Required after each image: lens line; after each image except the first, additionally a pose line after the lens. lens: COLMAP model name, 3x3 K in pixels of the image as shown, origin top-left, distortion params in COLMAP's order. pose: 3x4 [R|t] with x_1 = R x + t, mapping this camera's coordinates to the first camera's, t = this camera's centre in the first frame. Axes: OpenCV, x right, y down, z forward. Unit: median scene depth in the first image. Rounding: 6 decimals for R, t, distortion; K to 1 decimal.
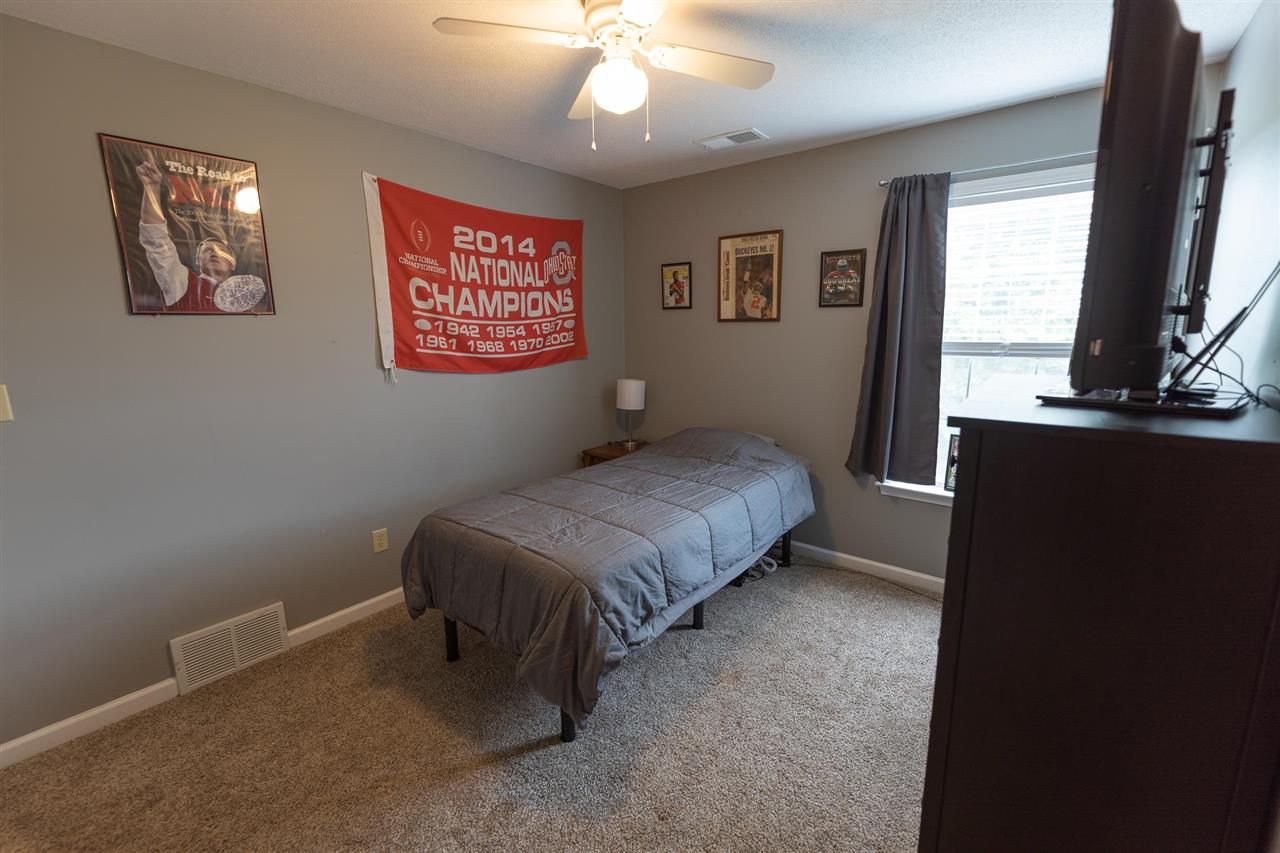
lens RADIAL K [[535.5, 0, 637.3], [0, 535.5, 422.6], [0, 0, 1]] dist [-0.001162, -0.000541]
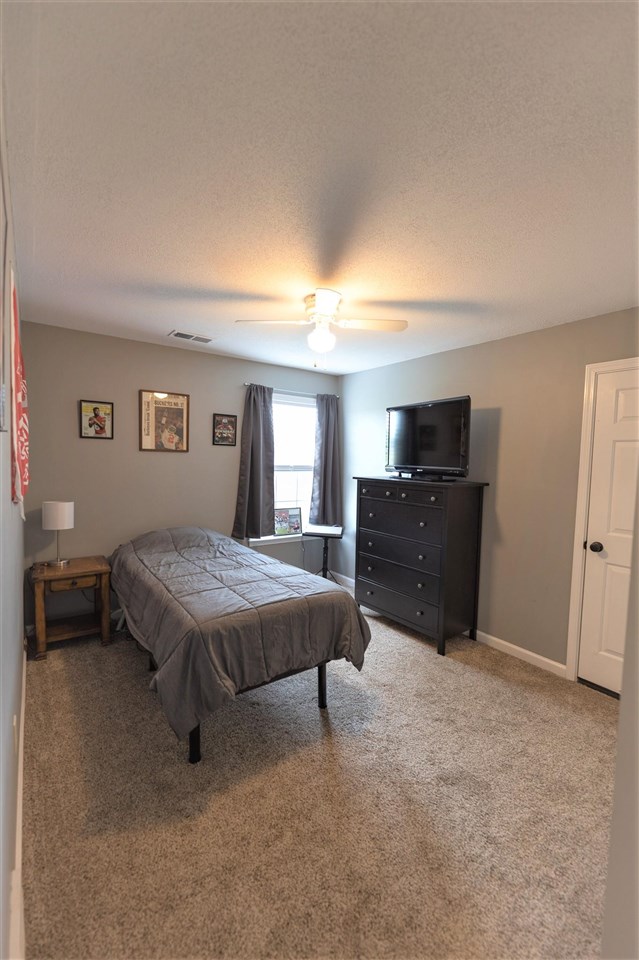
lens RADIAL K [[401.6, 0, 320.6], [0, 401.6, 479.1], [0, 0, 1]] dist [-0.001162, -0.000541]
pose [[0.269215, -0.038436, 0.962313, -0.754426], [0.144376, 0.989523, -0.000867, -0.057287], [-0.952197, 0.139168, 0.271943, 0.337707]]
